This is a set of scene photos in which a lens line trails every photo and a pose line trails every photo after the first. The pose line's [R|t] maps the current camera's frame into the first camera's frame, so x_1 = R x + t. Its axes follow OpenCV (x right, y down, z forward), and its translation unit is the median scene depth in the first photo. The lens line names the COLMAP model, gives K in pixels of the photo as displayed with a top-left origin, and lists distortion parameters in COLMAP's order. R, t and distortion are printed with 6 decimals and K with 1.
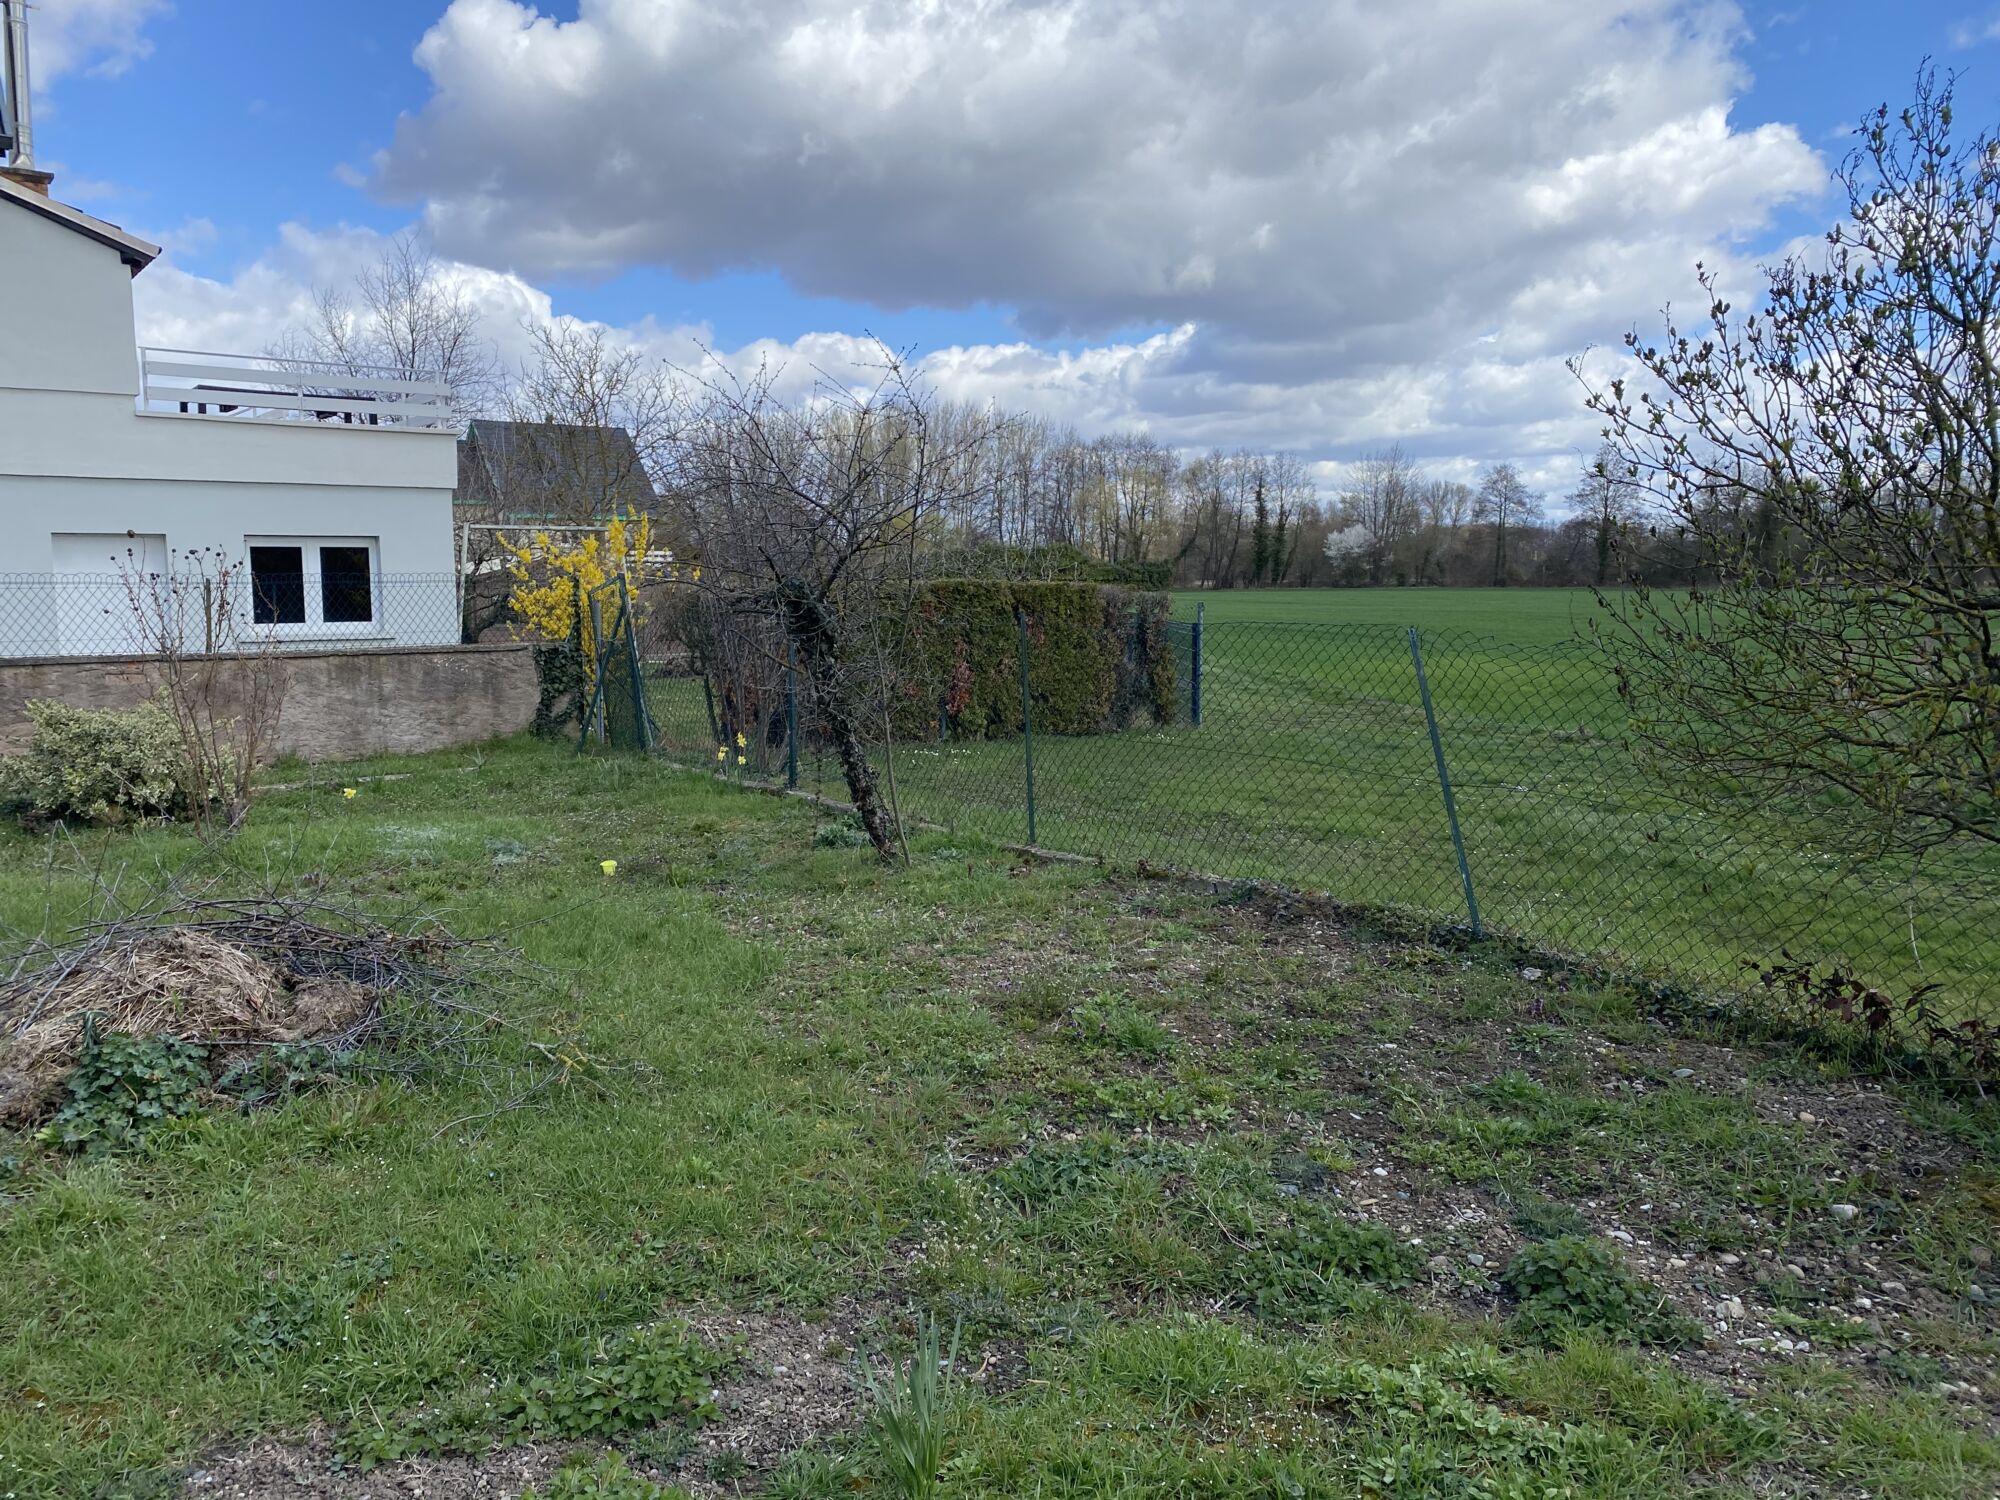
lens RADIAL K [[1537.5, 0, 992.4], [0, 1537.5, 742.3], [0, 0, 1]] dist [0.074593, -0.079210]
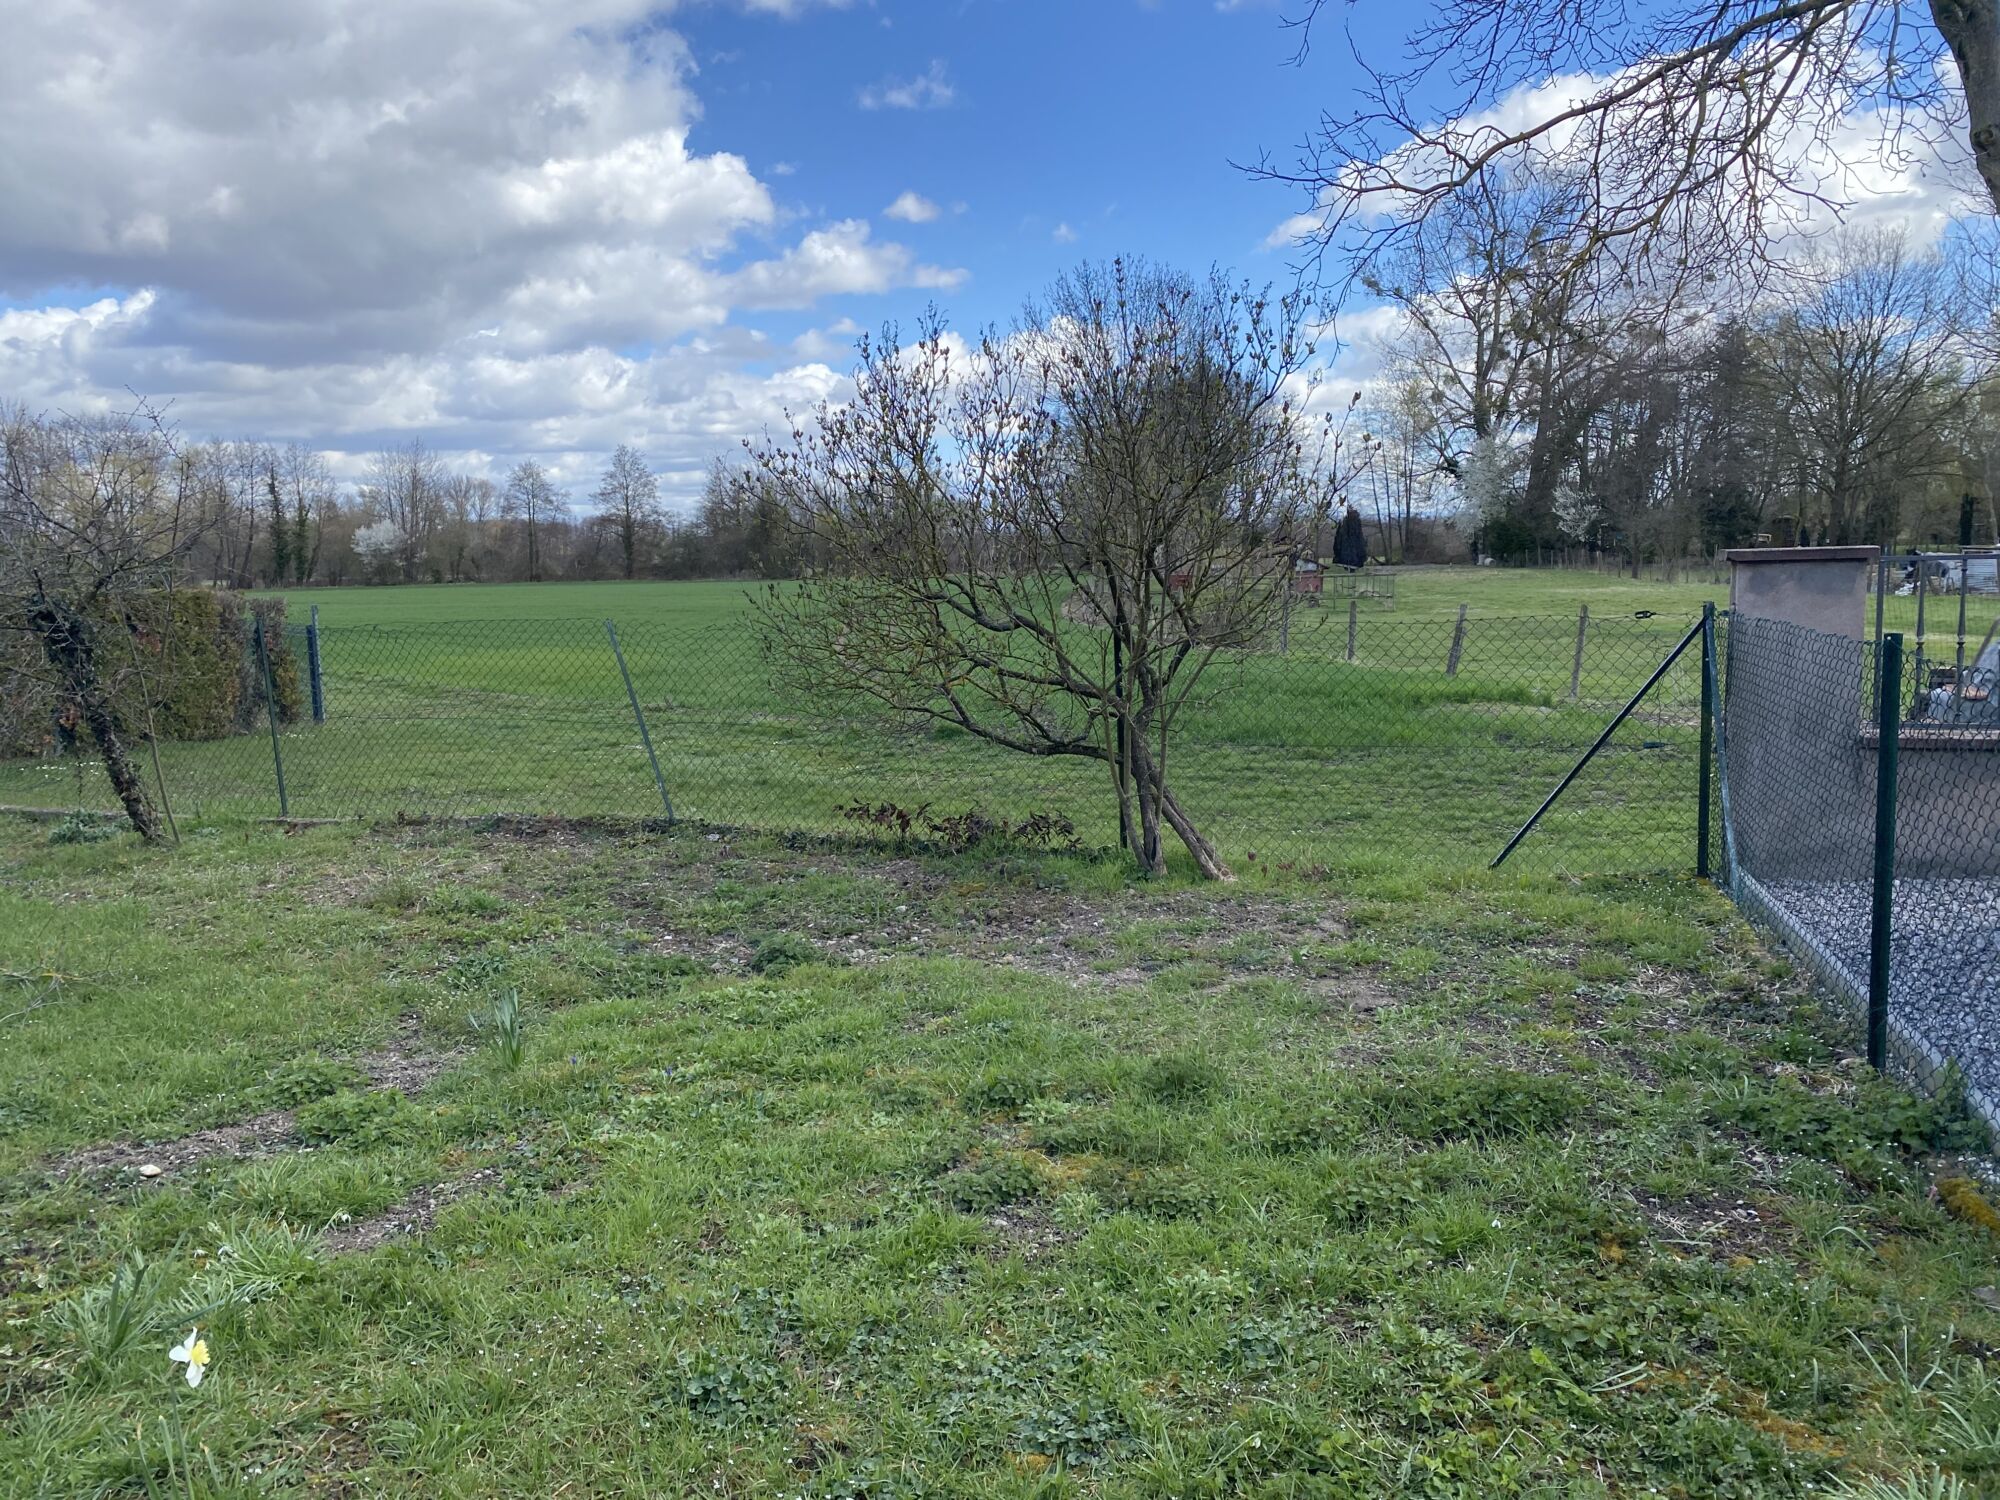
lens RADIAL K [[1537.5, 0, 992.4], [0, 1537.5, 742.3], [0, 0, 1]] dist [0.074593, -0.079210]
pose [[0.821714, -0.085984, 0.563376, -0.254605], [0.083926, 0.996032, 0.029606, 0.026940], [-0.563686, 0.022954, 0.825670, -0.391133]]
